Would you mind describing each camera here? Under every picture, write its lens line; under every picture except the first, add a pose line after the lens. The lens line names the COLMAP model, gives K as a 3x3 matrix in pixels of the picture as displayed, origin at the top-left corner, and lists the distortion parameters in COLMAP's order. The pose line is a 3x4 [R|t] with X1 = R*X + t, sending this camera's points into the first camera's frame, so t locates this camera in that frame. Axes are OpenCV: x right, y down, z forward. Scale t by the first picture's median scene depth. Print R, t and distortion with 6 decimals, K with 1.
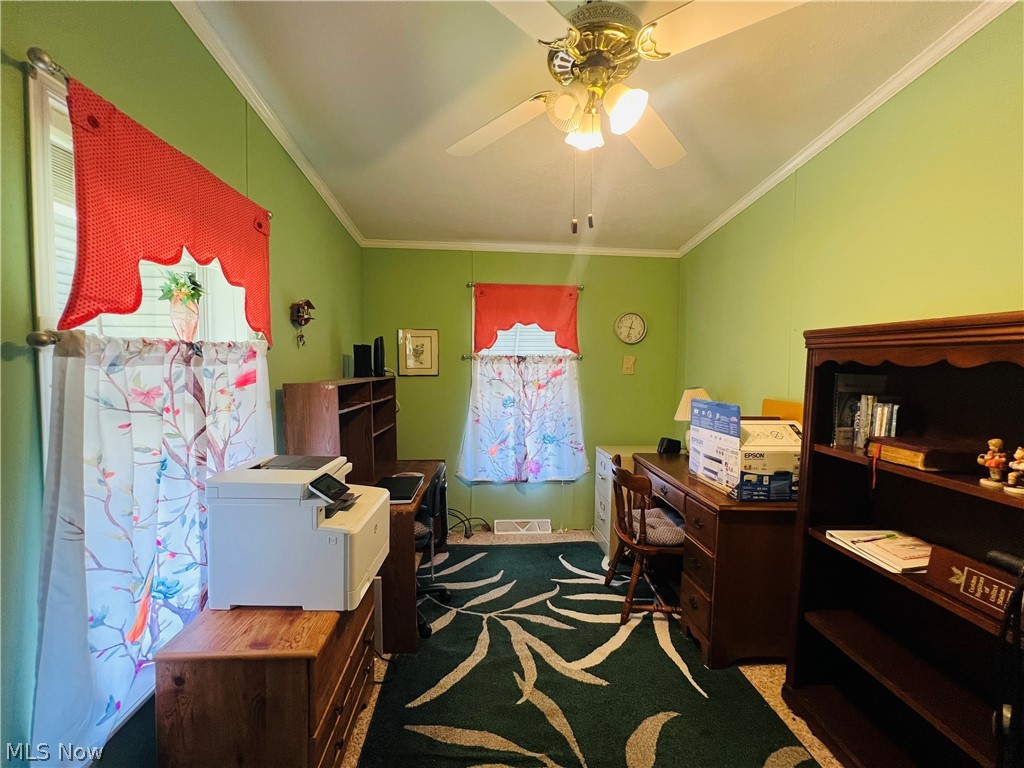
lens RADIAL K [[410.3, 0, 509.4], [0, 410.3, 382.0], [0, 0, 1]] dist [-0.000906, 0.000070]
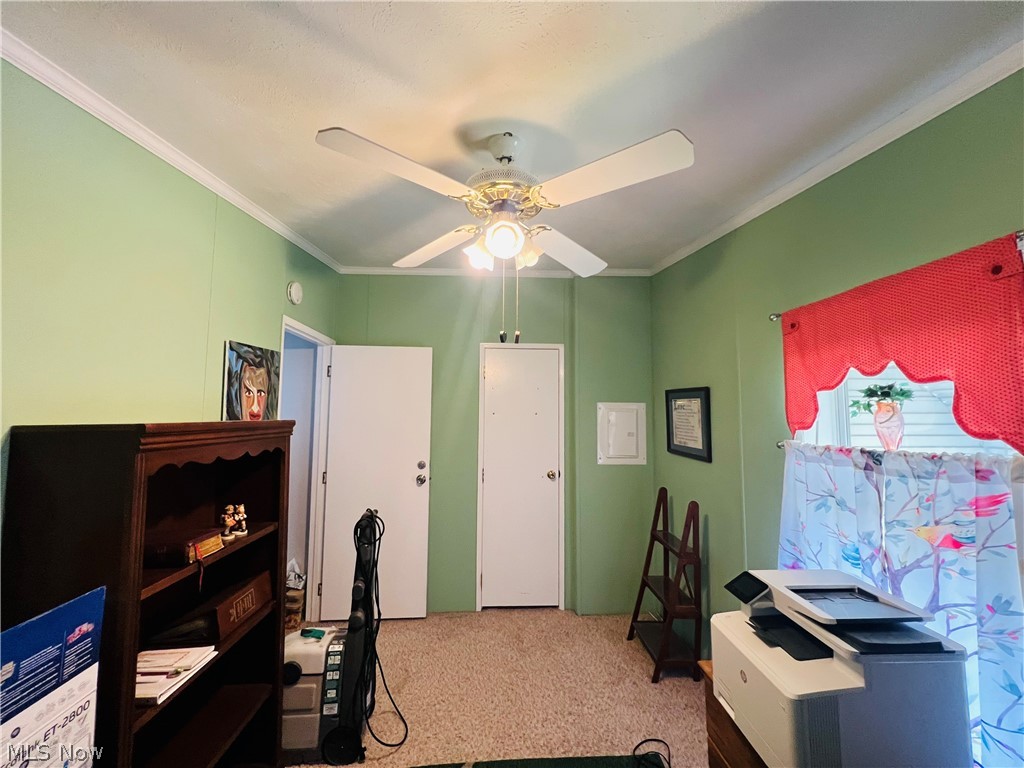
lens RADIAL K [[410.3, 0, 509.4], [0, 410.3, 382.0], [0, 0, 1]] dist [-0.000906, 0.000070]
pose [[-0.999741, -0.013679, 0.018178, 0.153226], [-0.014135, 0.999582, -0.025225, -0.228471], [-0.017826, -0.025476, -0.999517, 2.037876]]
